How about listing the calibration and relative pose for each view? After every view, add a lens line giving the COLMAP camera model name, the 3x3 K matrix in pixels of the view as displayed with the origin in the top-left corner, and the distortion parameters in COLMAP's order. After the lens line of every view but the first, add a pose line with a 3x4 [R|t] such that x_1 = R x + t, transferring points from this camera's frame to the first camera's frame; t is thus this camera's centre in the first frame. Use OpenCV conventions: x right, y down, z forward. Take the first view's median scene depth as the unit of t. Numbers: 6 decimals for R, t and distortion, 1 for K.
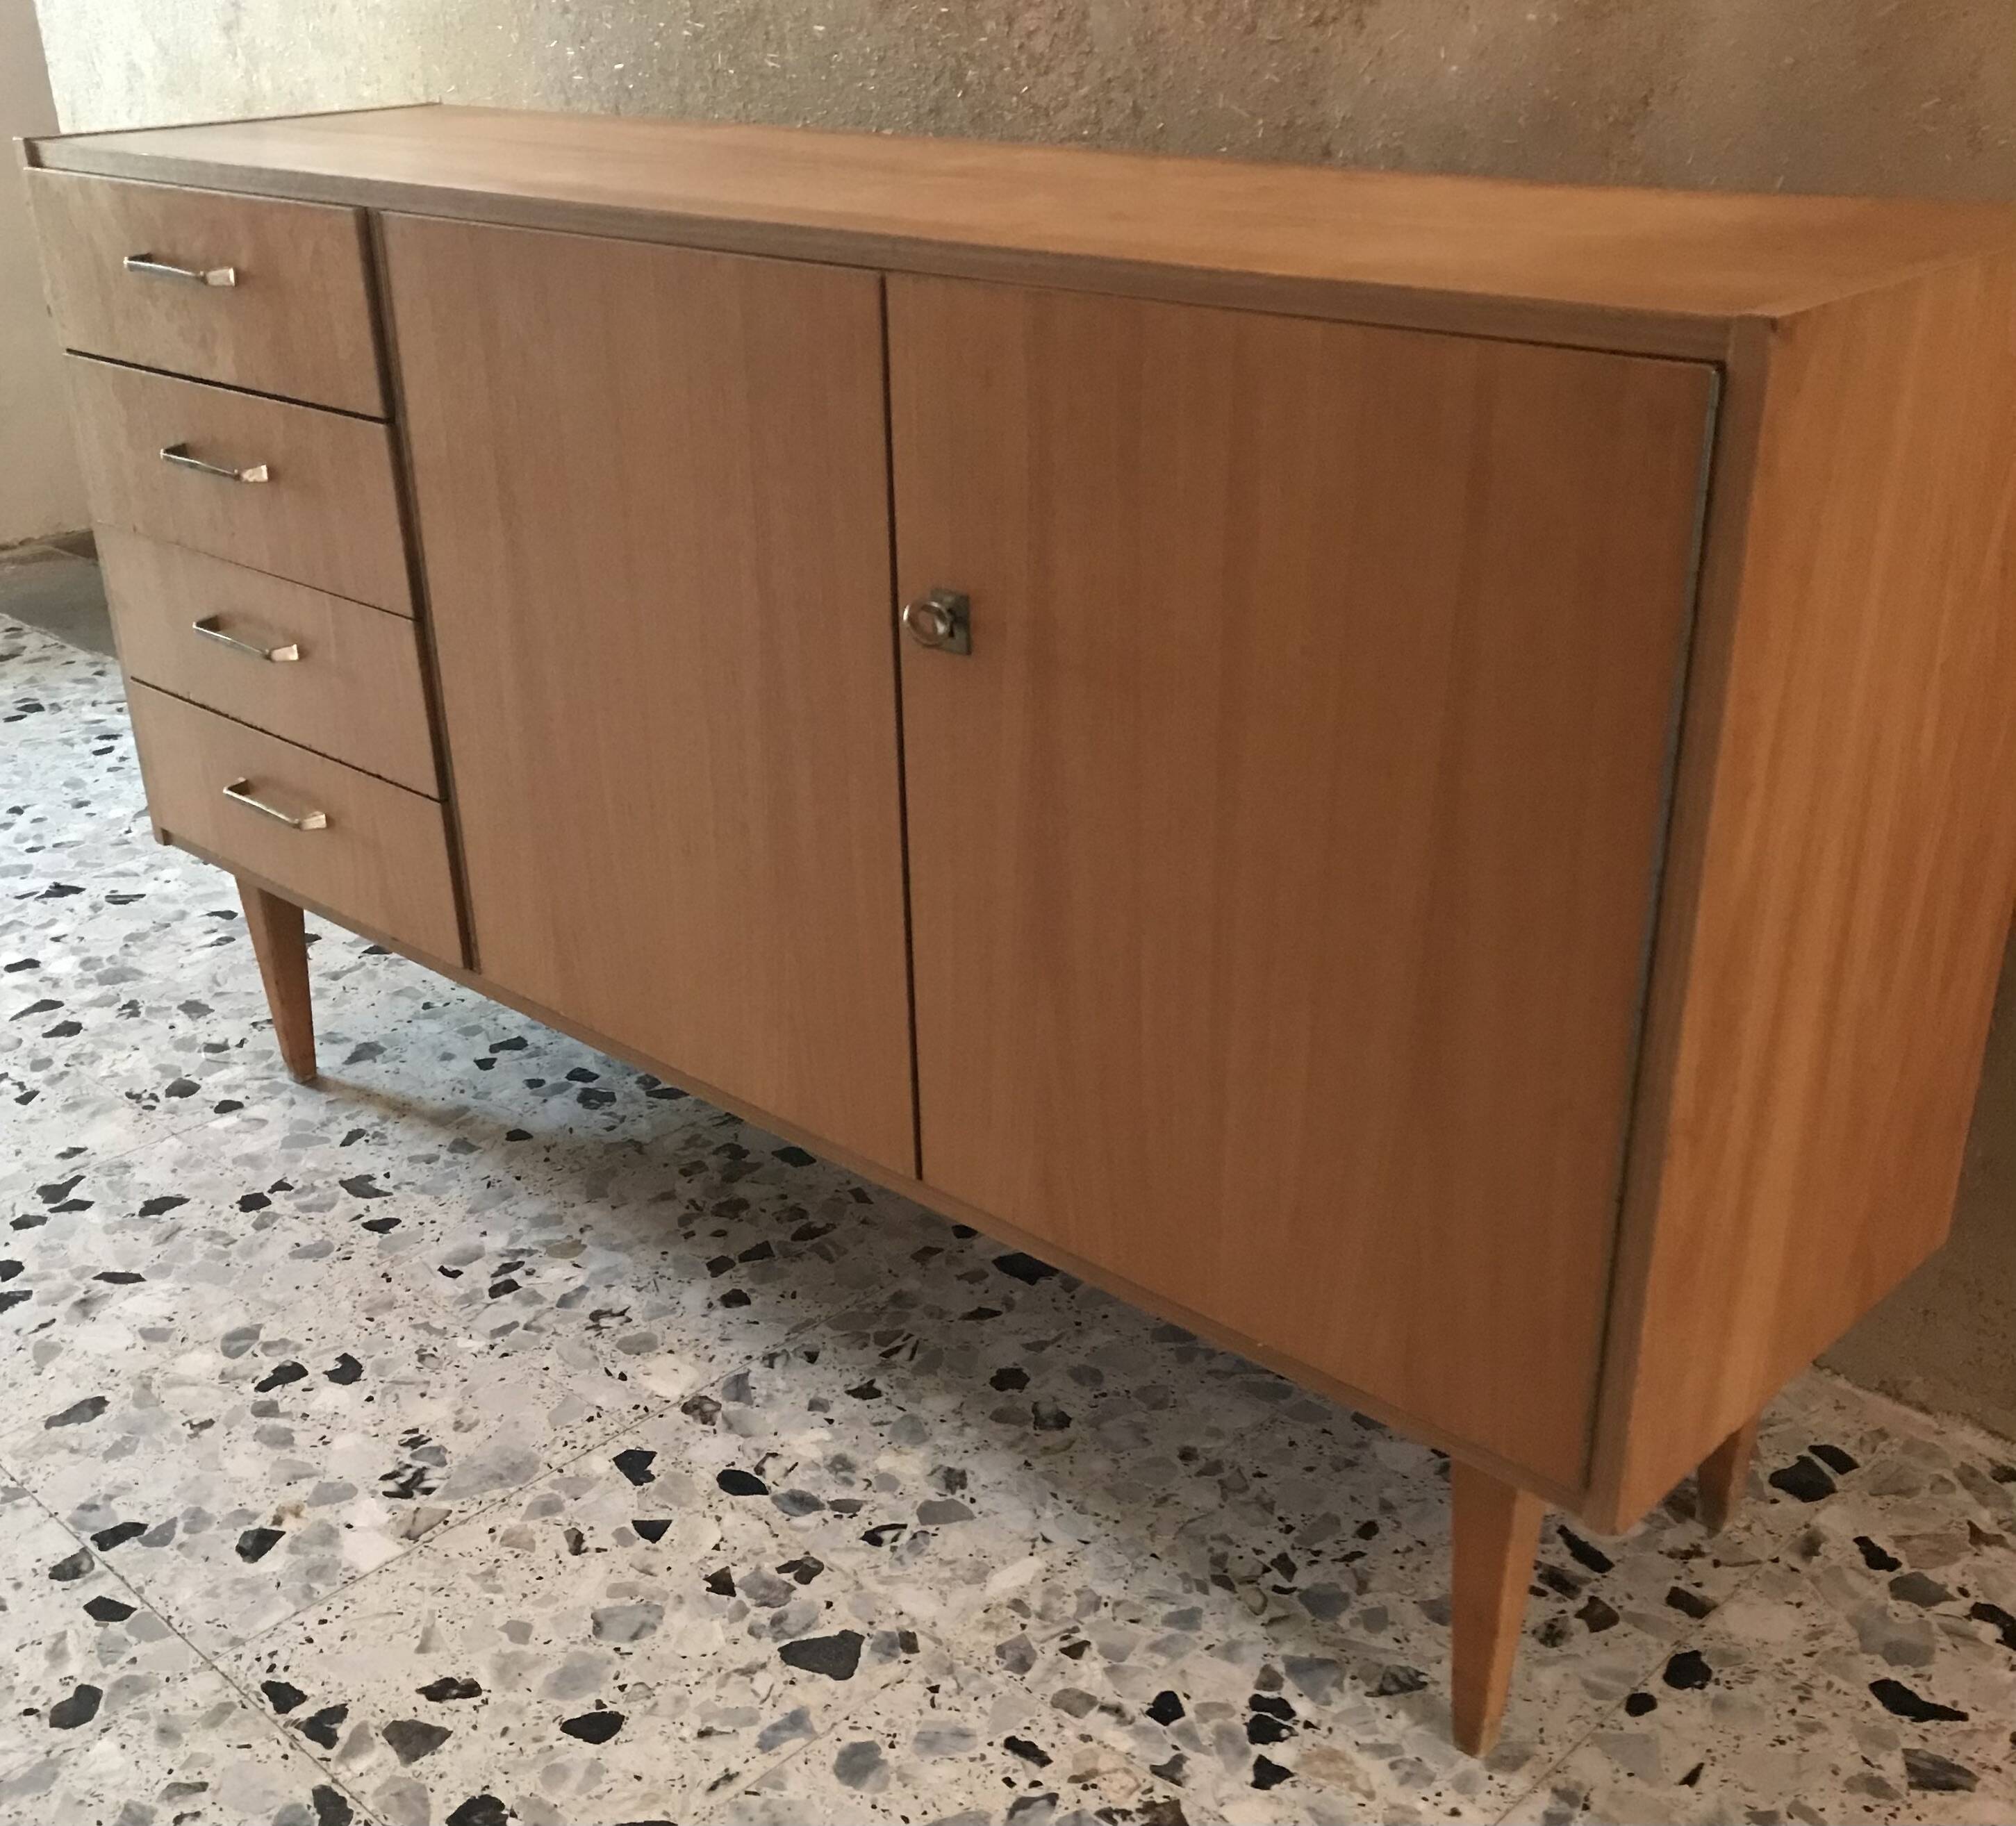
lens RADIAL K [[2291.6, 0, 964.1], [0, 2291.6, 1075.4], [0, 0, 1]] dist [0.025847, 0.000000]
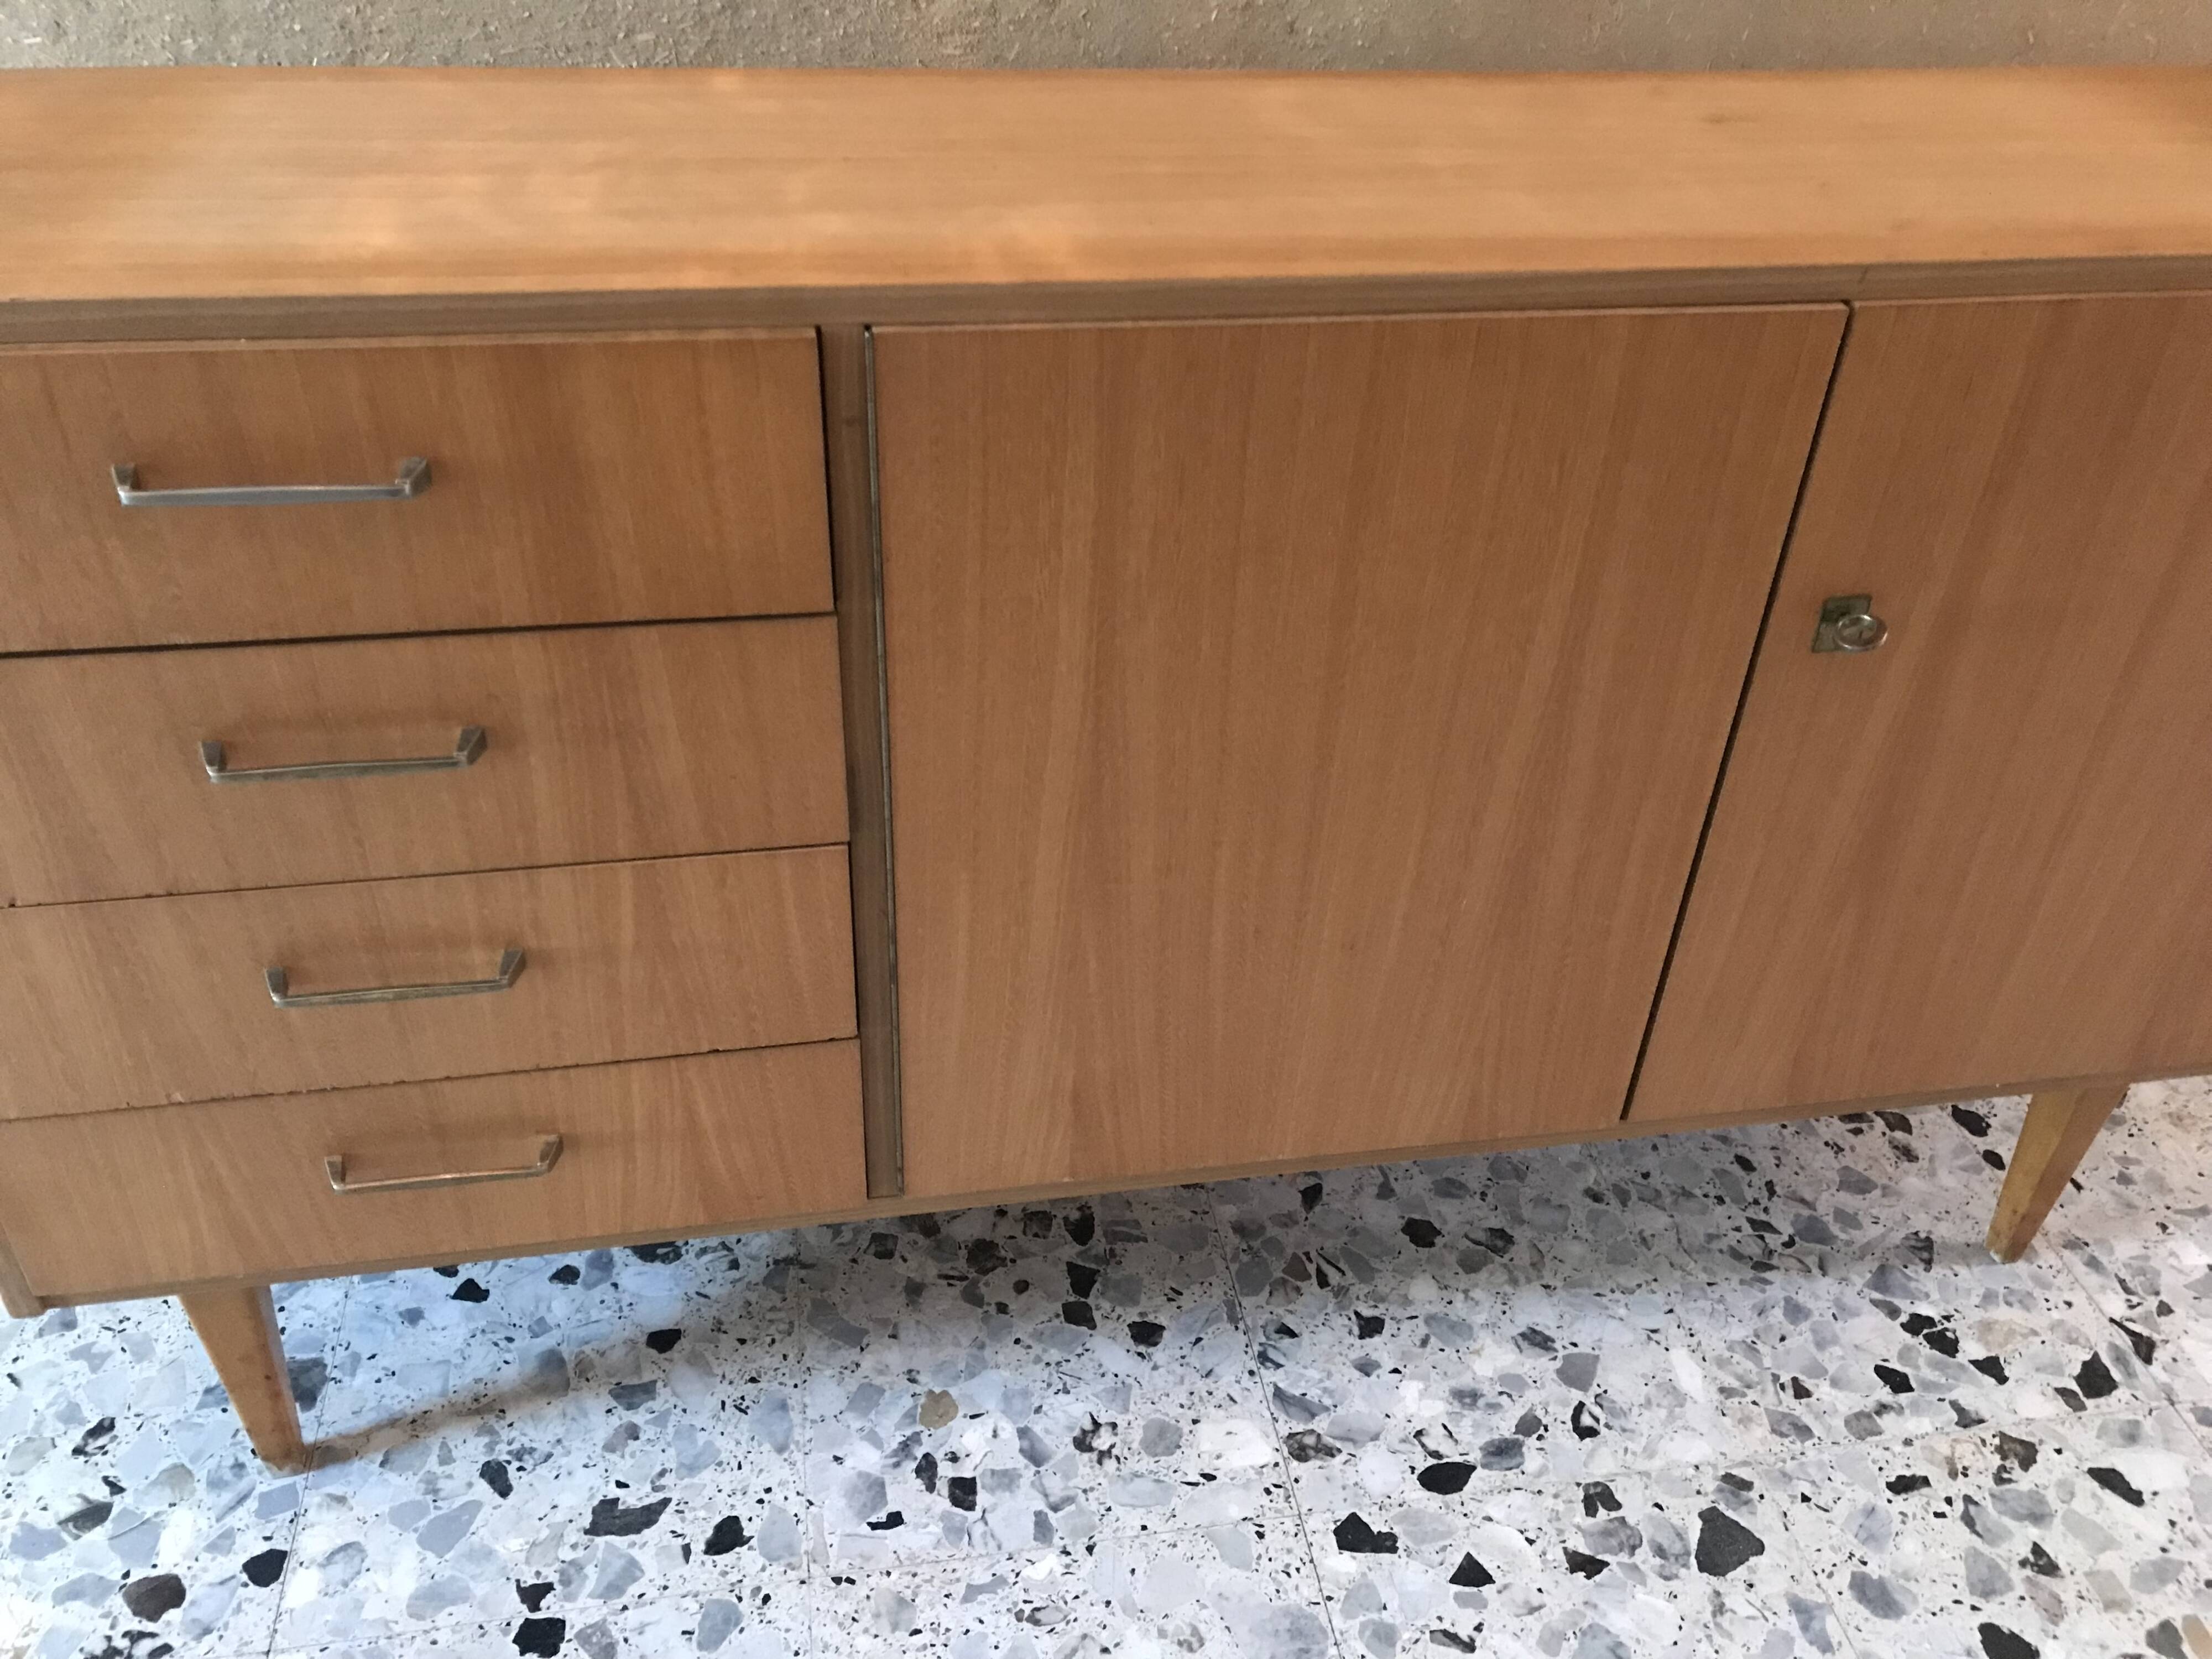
lens RADIAL K [[1818.7, 0, 1104.0], [0, 1818.7, 824.2], [0, 0, 1]] dist [0.000576, 0.024271]
pose [[0.579656, -0.431811, 0.691041, -0.606300], [0.324478, 0.900229, 0.290349, -0.355023], [-0.747471, 0.055925, 0.661937, 0.567955]]
